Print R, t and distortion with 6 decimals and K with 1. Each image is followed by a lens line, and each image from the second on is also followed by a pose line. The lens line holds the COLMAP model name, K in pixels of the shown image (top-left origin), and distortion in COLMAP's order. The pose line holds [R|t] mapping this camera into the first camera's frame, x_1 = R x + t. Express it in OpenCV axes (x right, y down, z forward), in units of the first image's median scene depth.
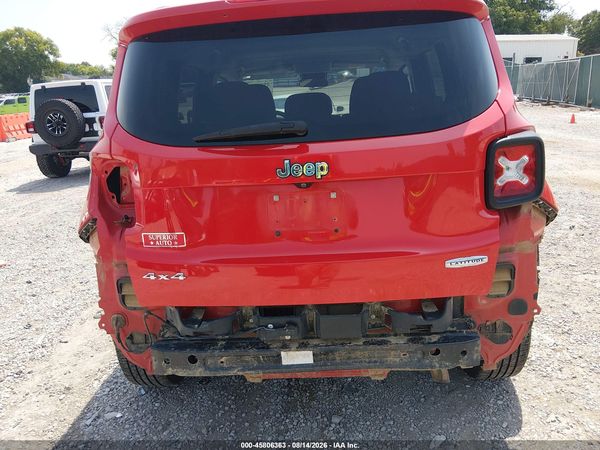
lens RADIAL K [[462.5, 0, 300.2], [0, 462.5, 223.6], [0, 0, 1]] dist [0.045410, -0.055645]
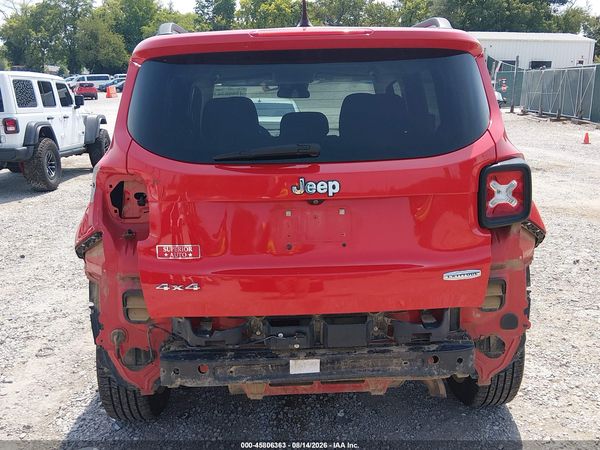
lens RADIAL K [[606.0, 0, 298.0], [0, 606.0, 225.7], [0, 0, 1]] dist [0.066852, 0.000000]
pose [[0.996399, 0.019356, 0.082547, -0.128926], [-0.014179, 0.997923, -0.062841, 0.053632], [-0.083592, 0.061444, 0.994604, -0.350383]]
